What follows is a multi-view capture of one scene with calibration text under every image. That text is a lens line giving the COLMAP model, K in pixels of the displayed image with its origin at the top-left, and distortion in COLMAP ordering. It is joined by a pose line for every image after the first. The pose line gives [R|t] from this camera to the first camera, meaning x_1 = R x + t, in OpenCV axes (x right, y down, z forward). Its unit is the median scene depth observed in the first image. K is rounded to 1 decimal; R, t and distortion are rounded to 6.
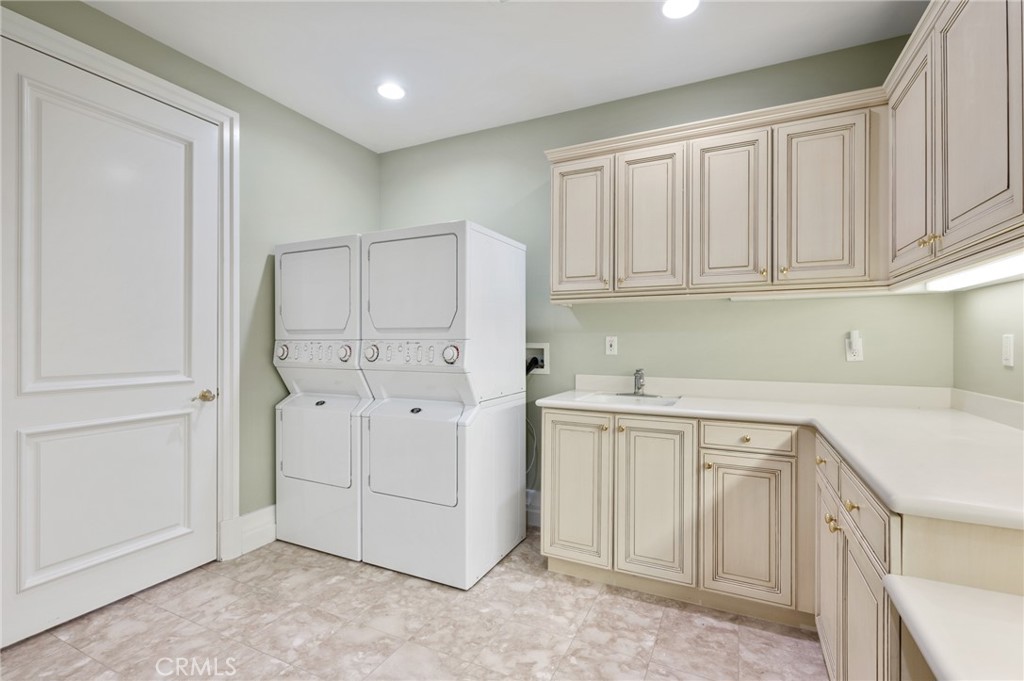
lens RADIAL K [[469.3, 0, 512.0], [0, 469.3, 340.5], [0, 0, 1]] dist [-0.001147, -0.000013]
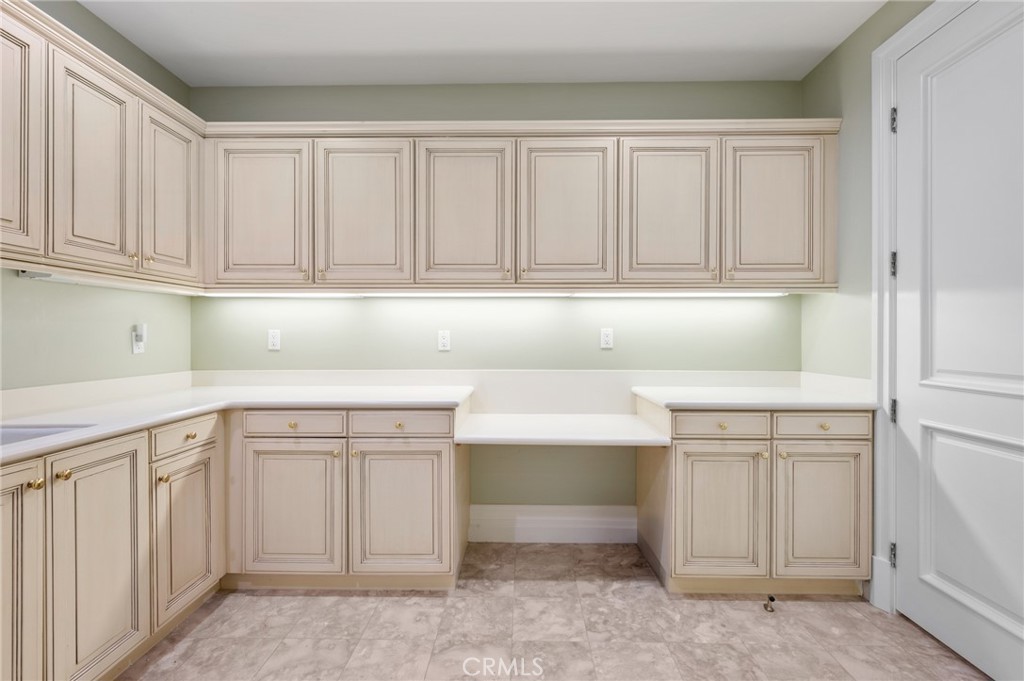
lens RADIAL K [[459.3, 0, 512.0], [0, 459.3, 340.5], [0, 0, 1]] dist [0.013559, 0.000065]
pose [[-0.423481, -0.010037, 0.905850, -0.604898], [0.000902, 0.999933, 0.011501, 0.004645], [-0.905905, 0.005688, -0.423443, 0.772163]]
